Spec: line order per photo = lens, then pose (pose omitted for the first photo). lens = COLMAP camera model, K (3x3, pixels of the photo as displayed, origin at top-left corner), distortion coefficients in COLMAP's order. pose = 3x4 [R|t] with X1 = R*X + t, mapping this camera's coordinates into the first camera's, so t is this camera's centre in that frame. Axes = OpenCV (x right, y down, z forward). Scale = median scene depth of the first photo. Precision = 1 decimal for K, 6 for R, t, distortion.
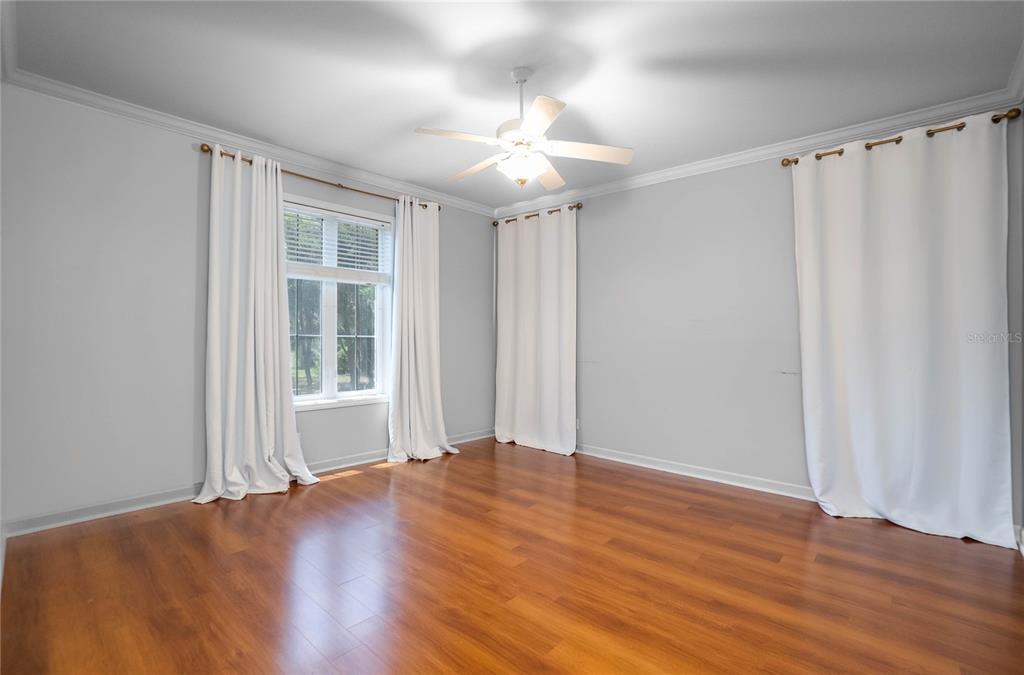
lens RADIAL K [[466.5, 0, 508.2], [0, 466.5, 337.3], [0, 0, 1]] dist [-0.011948, 0.001598]
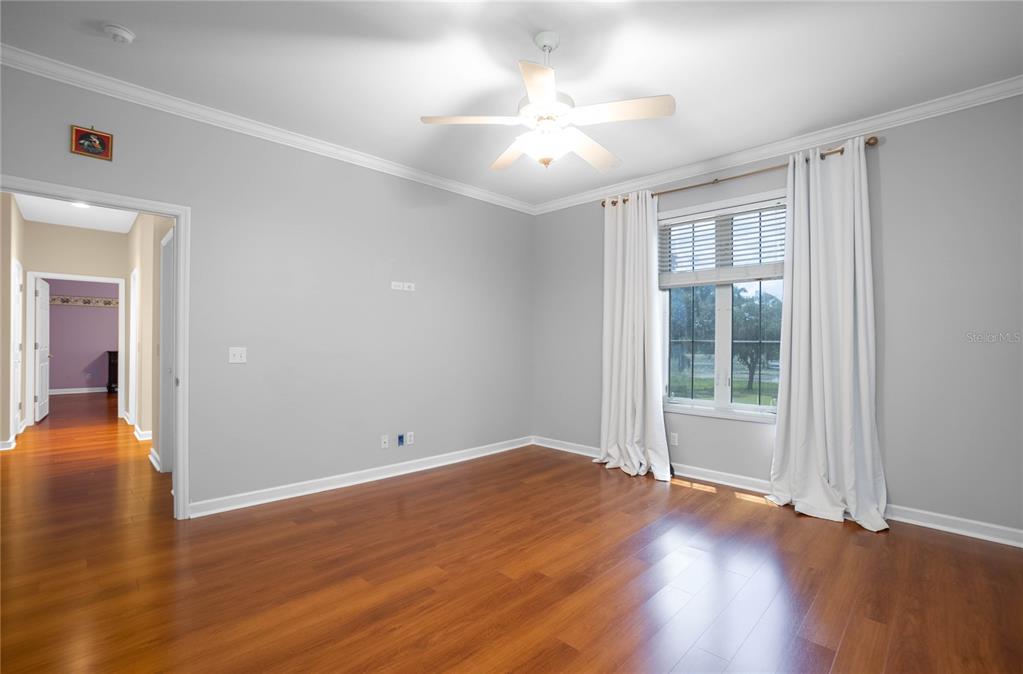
lens RADIAL K [[466.1, 0, 509.9], [0, 466.1, 338.3], [0, 0, 1]] dist [-0.011948, 0.001598]
pose [[-0.021465, -0.013014, -0.999685, 0.618045], [-0.010538, 0.999863, -0.012790, 0.008247], [0.999714, 0.010260, -0.021599, 0.643836]]
